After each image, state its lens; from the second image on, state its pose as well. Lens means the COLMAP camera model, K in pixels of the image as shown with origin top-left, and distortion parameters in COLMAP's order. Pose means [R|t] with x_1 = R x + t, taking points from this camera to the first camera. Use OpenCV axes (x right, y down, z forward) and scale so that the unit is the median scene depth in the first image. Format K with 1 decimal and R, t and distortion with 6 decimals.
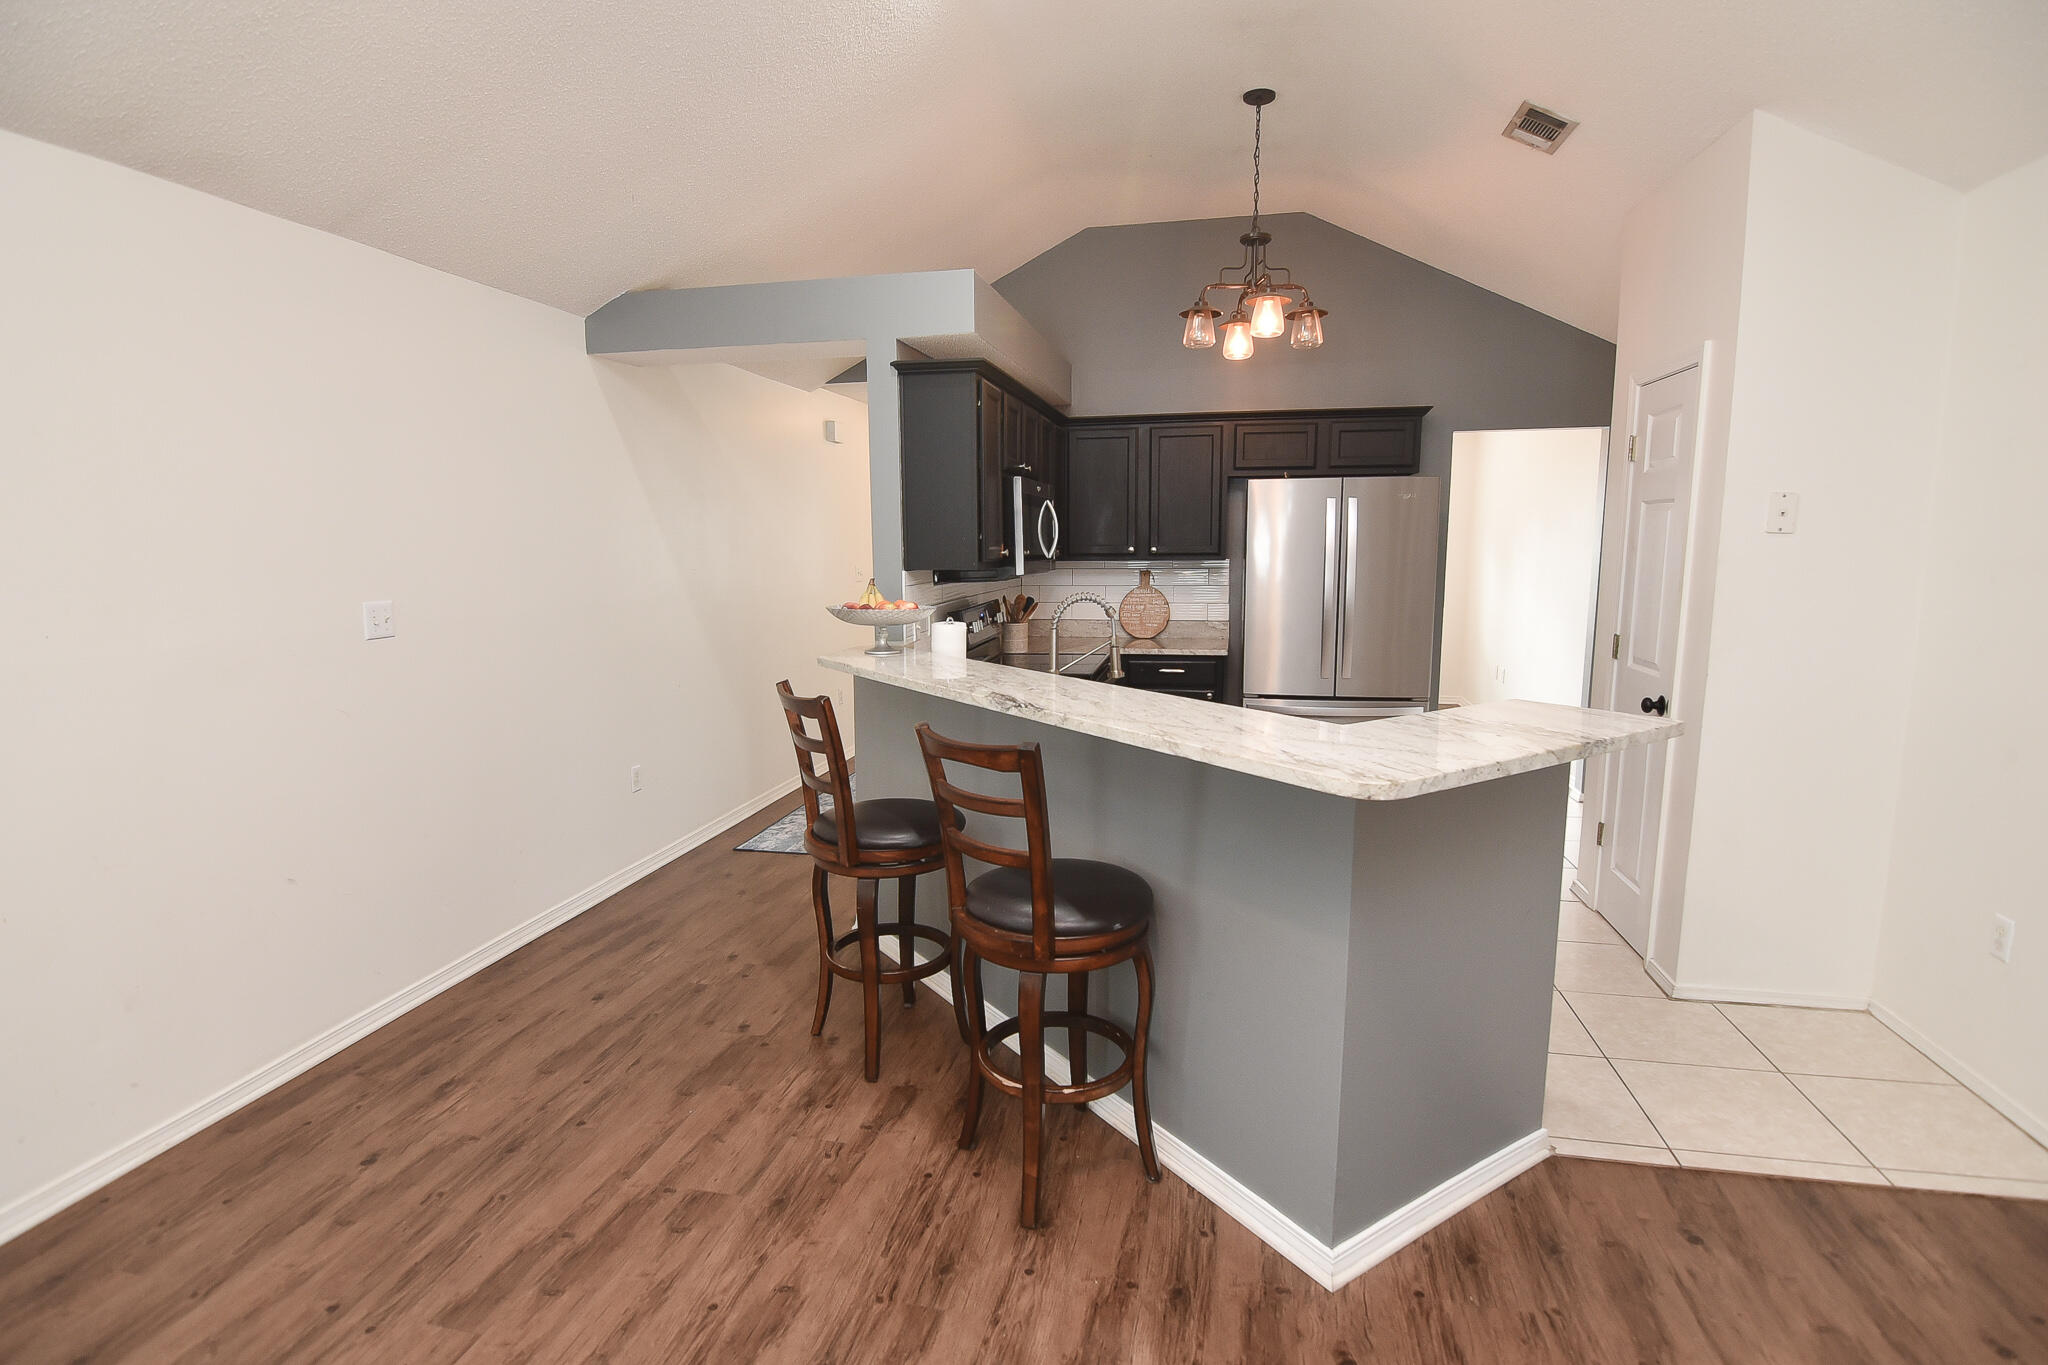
lens RADIAL K [[1026.3, 0, 1024.0], [0, 1026.3, 677.0], [0, 0, 1]] dist [-0.009969, -0.000055]
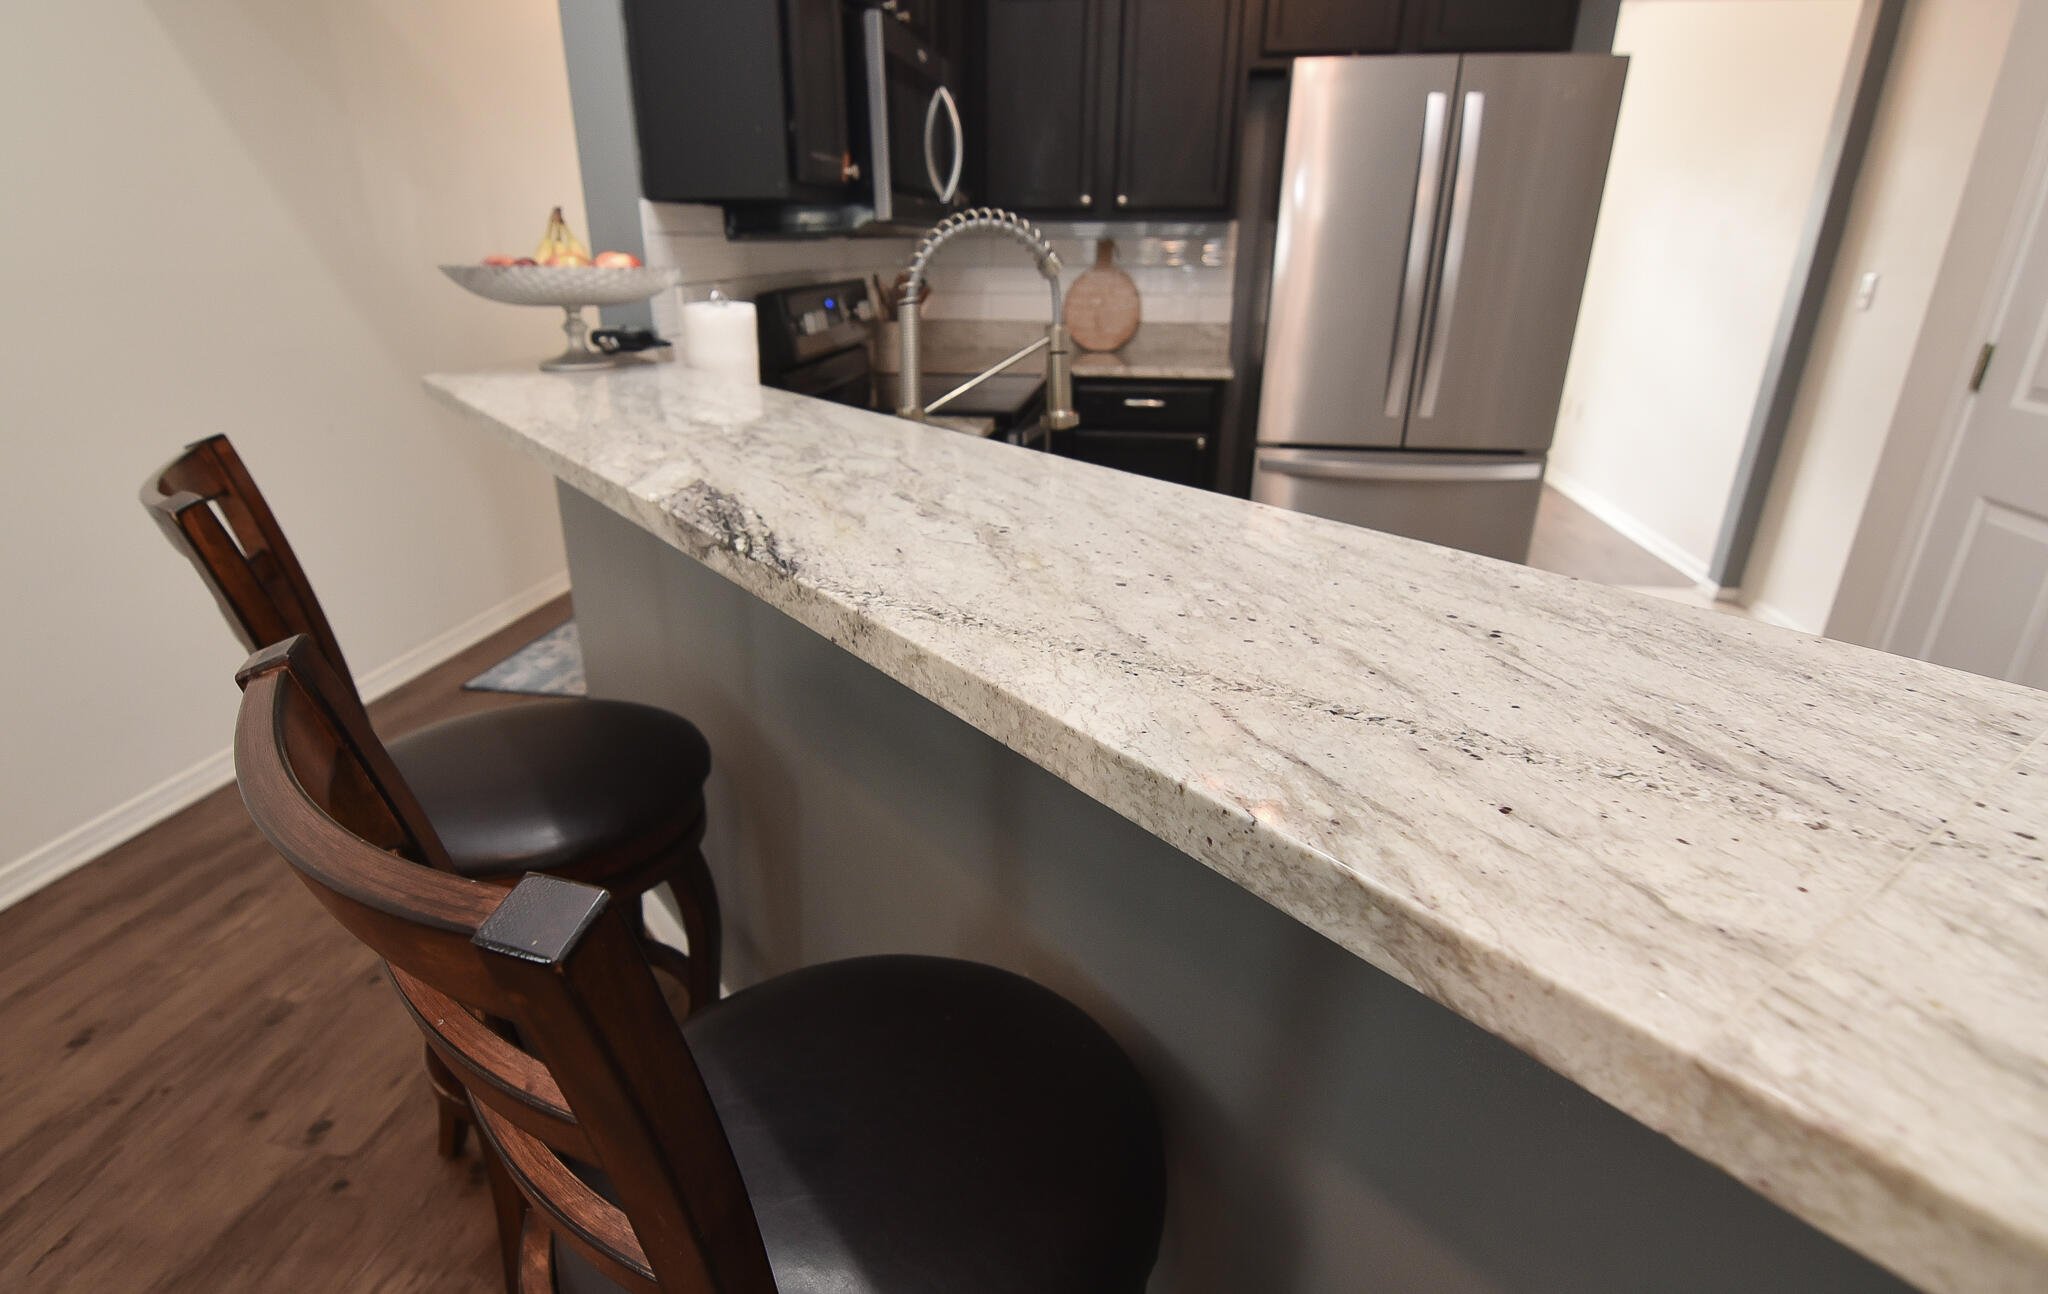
lens RADIAL K [[1016.7, 0, 982.7], [0, 1016.7, 690.0], [0, 0, 1]] dist [-0.009859, -0.001929]
pose [[0.999768, -0.001964, 0.021440, 0.035616], [-0.003944, 0.962272, 0.272062, -0.006586], [-0.021166, -0.272084, 0.962041, 0.415851]]
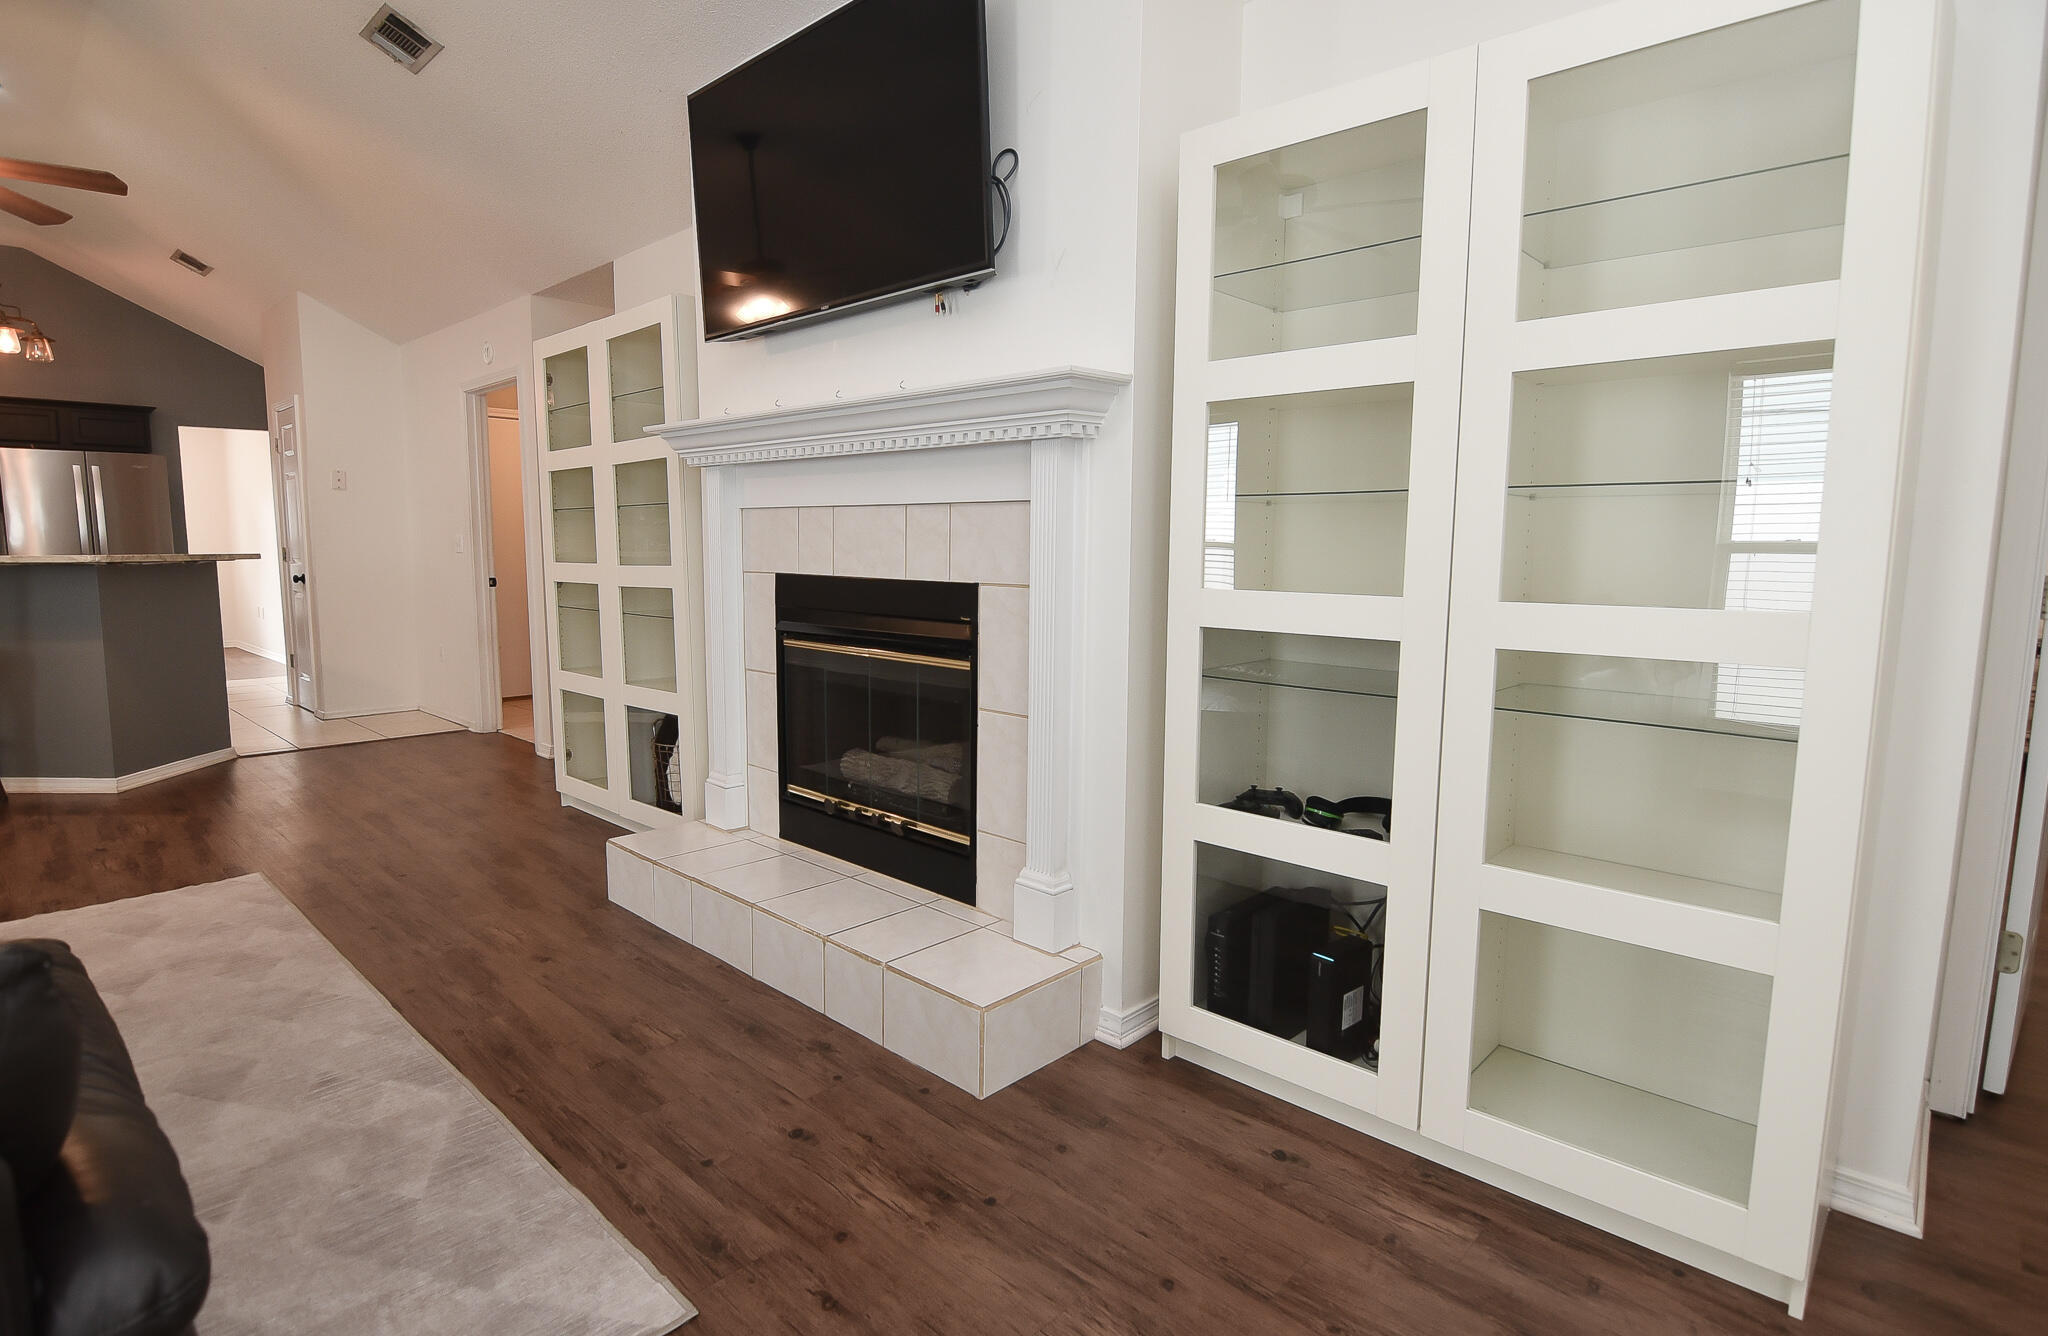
lens RADIAL K [[1035.3, 0, 1007.4], [0, 1035.3, 674.6], [0, 0, 1]] dist [-0.011942, -0.005703]
pose [[0.533425, -0.096170, 0.840362, -0.252584], [0.104793, 0.993375, 0.047163, 0.202977], [-0.839331, 0.062906, 0.539969, -0.922578]]
